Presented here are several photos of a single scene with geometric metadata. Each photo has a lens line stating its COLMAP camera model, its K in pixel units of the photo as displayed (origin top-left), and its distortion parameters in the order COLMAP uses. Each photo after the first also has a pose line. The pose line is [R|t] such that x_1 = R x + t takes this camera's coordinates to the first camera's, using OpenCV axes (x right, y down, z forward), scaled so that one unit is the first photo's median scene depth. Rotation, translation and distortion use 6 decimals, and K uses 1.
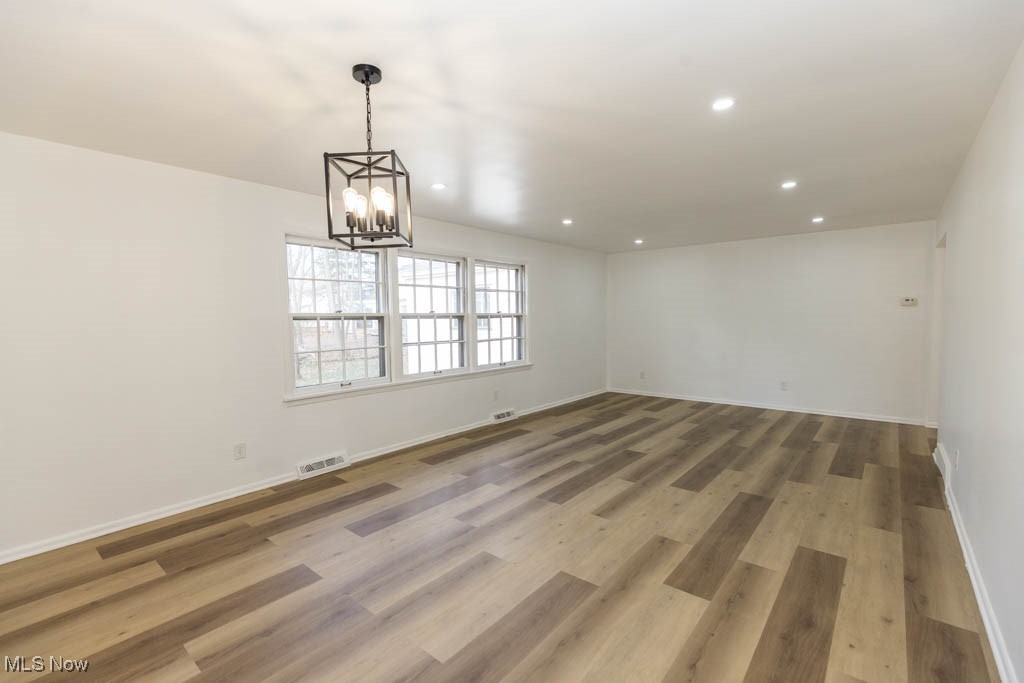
lens RADIAL K [[457.3, 0, 512.0], [0, 457.3, 341.5], [0, 0, 1]] dist [0.003368, -0.000083]
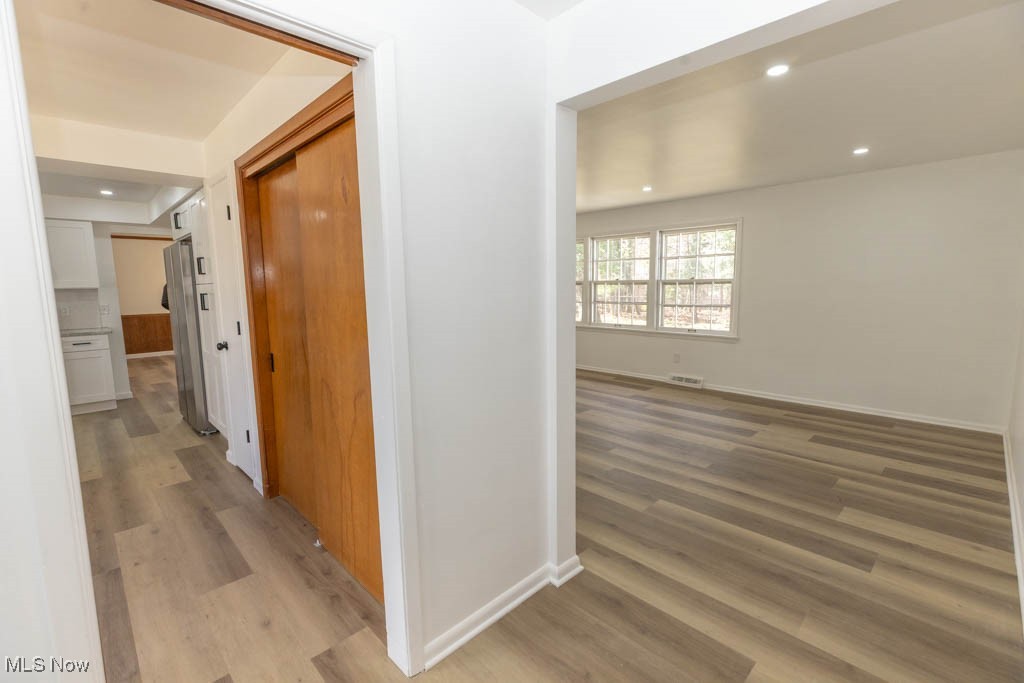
lens RADIAL K [[457.3, 0, 512.0], [0, 457.3, 341.5], [0, 0, 1]] dist [0.003368, -0.000083]
pose [[-0.109029, 0.133305, -0.985060, 1.583573], [-0.043552, 0.989375, 0.138709, -0.077184], [0.993084, 0.058025, -0.102065, 1.100422]]
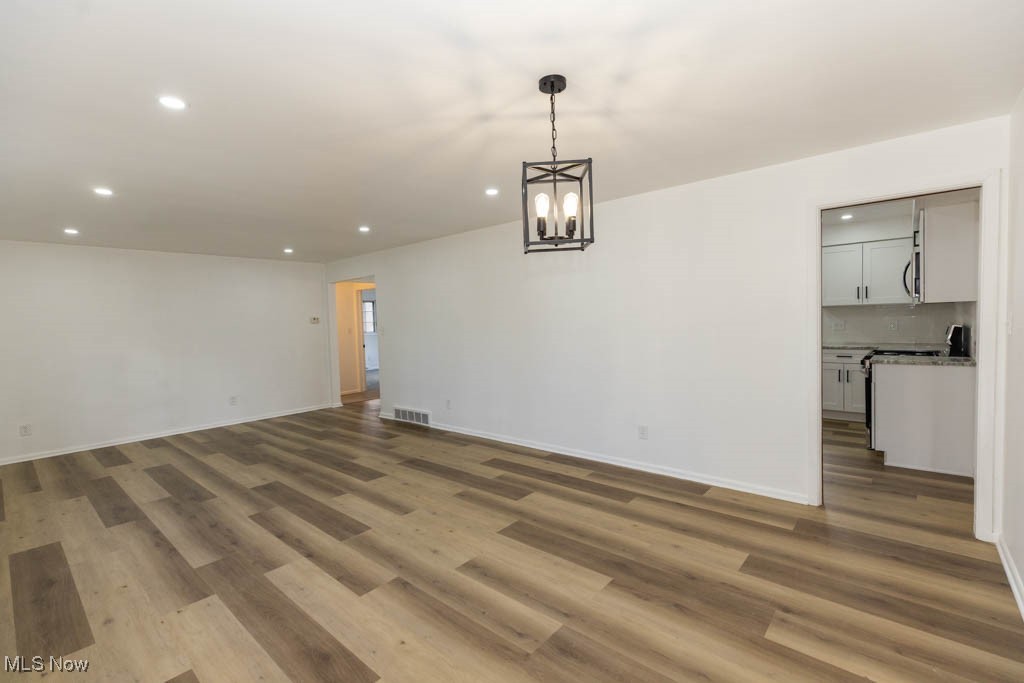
lens RADIAL K [[453.3, 0, 502.2], [0, 453.3, 335.9], [0, 0, 1]] dist [0.003034, 0.000029]
pose [[0.033407, -0.024850, 0.999133, -0.692270], [0.089205, 0.995775, 0.021784, -0.029312], [-0.995453, 0.088400, 0.035483, 0.571406]]
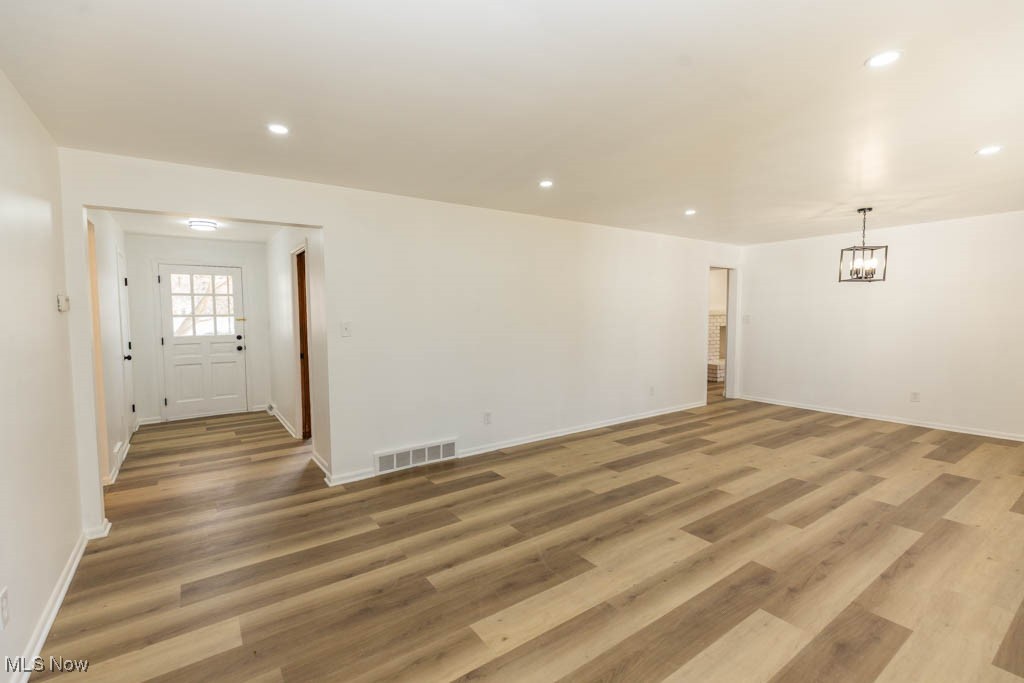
lens RADIAL K [[457.3, 0, 512.0], [0, 457.3, 341.5], [0, 0, 1]] dist [0.003368, -0.000083]
pose [[-0.964452, 0.003862, 0.264228, 0.414205], [0.034715, 0.993080, 0.112196, -0.122151], [-0.261966, 0.117380, -0.957912, 1.939950]]
